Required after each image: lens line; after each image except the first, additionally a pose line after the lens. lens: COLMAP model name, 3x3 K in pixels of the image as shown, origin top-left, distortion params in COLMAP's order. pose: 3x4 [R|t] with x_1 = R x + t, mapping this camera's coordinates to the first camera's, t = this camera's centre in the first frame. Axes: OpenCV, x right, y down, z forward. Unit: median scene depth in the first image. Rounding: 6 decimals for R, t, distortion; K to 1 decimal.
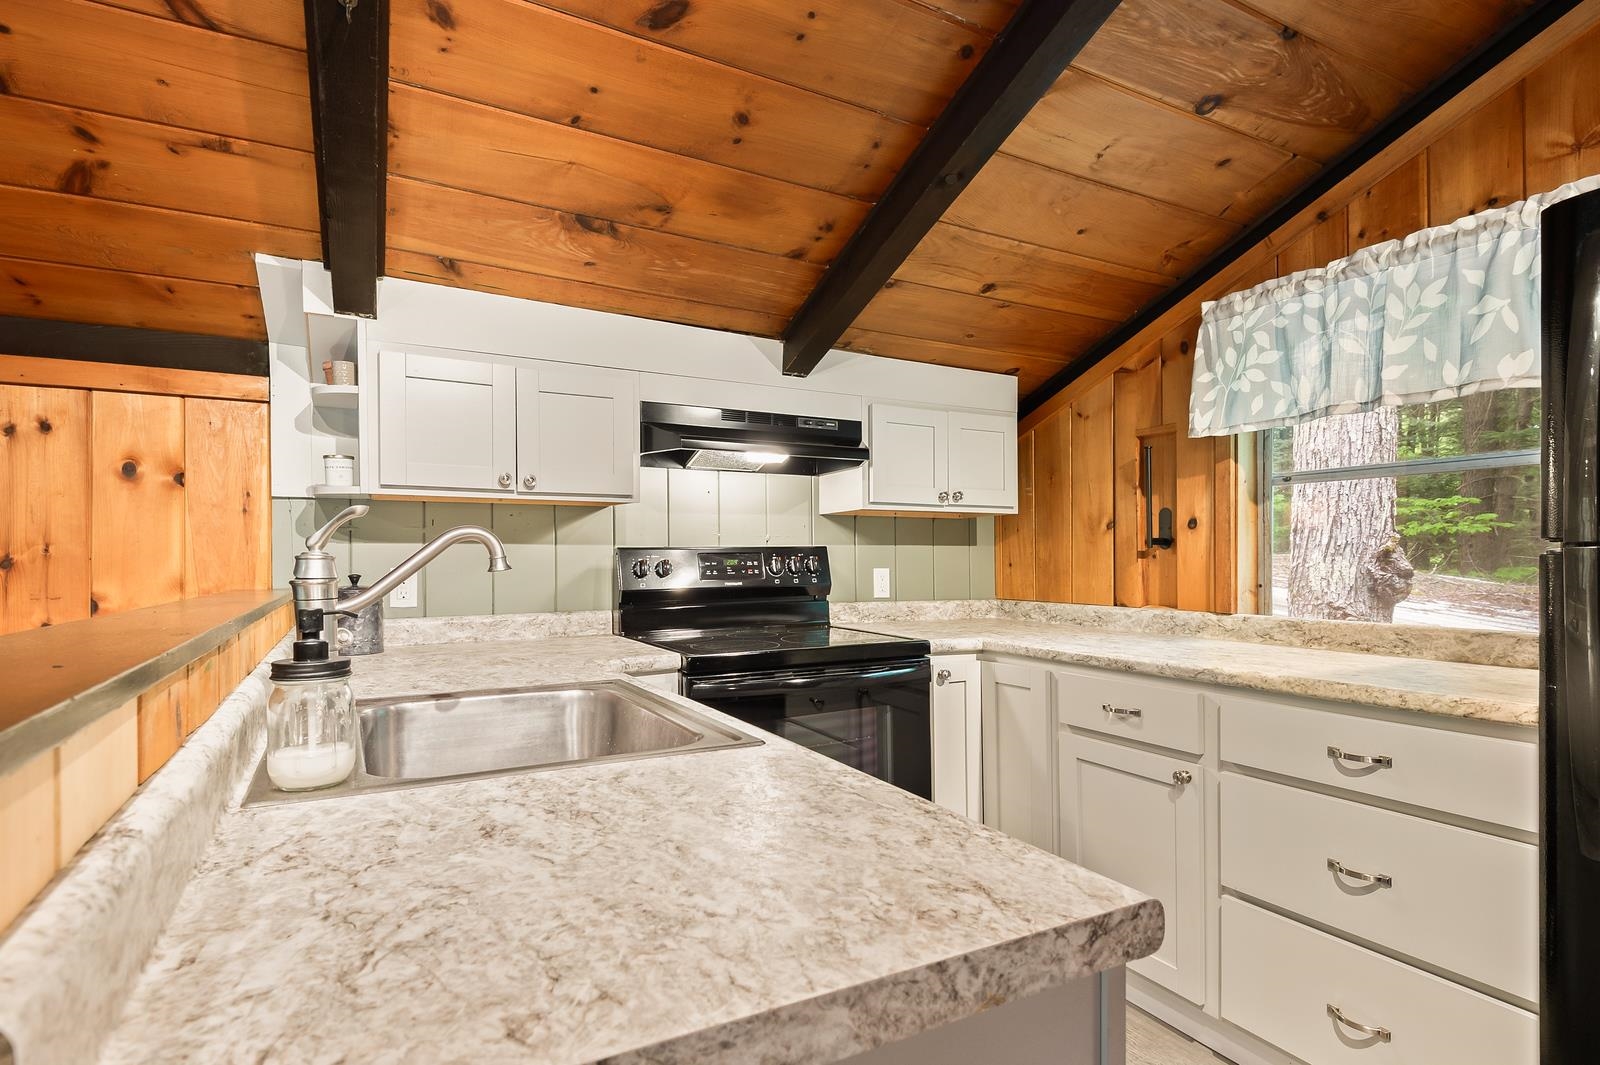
lens RADIAL K [[788.0, 0, 796.0], [0, 788.0, 561.7], [0, 0, 1]] dist [0.042285, -0.027520]
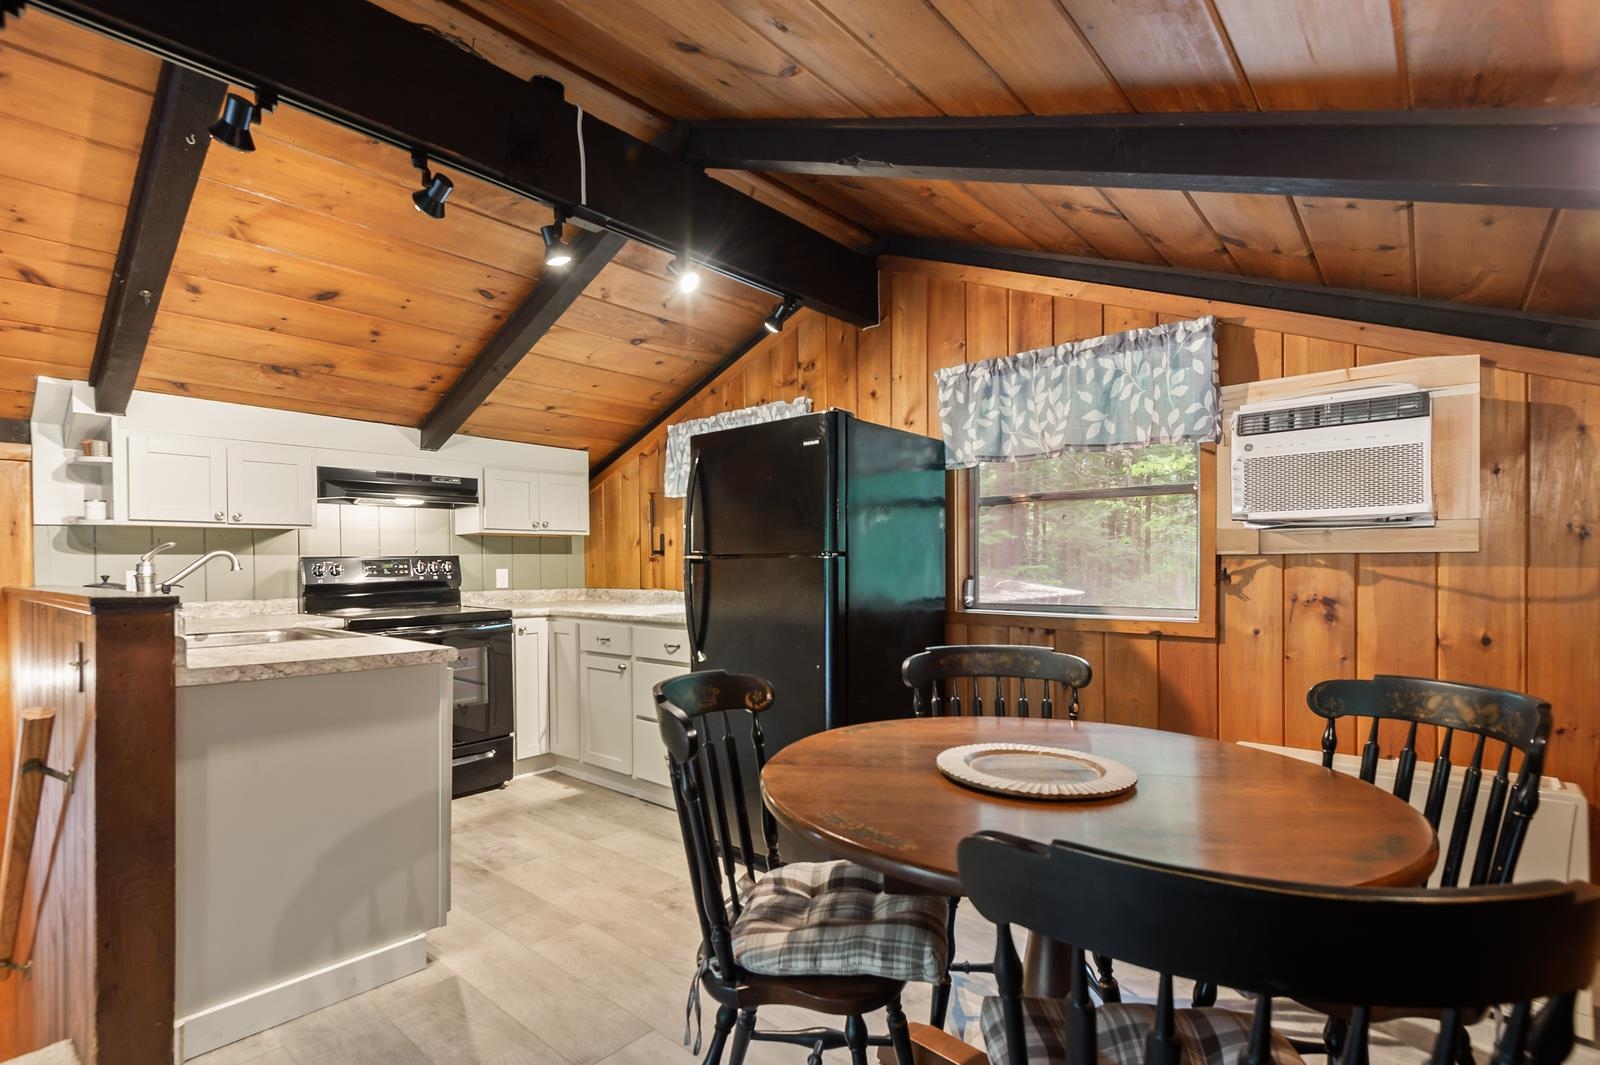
lens RADIAL K [[729.3, 0, 795.1], [0, 729.3, 566.3], [0, 0, 1]] dist [0.011299, -0.012364]
pose [[0.934762, -0.007826, 0.355189, 0.176473], [0.007038, 0.999969, 0.003509, 0.002641], [-0.355206, -0.000781, 0.934788, -0.713961]]
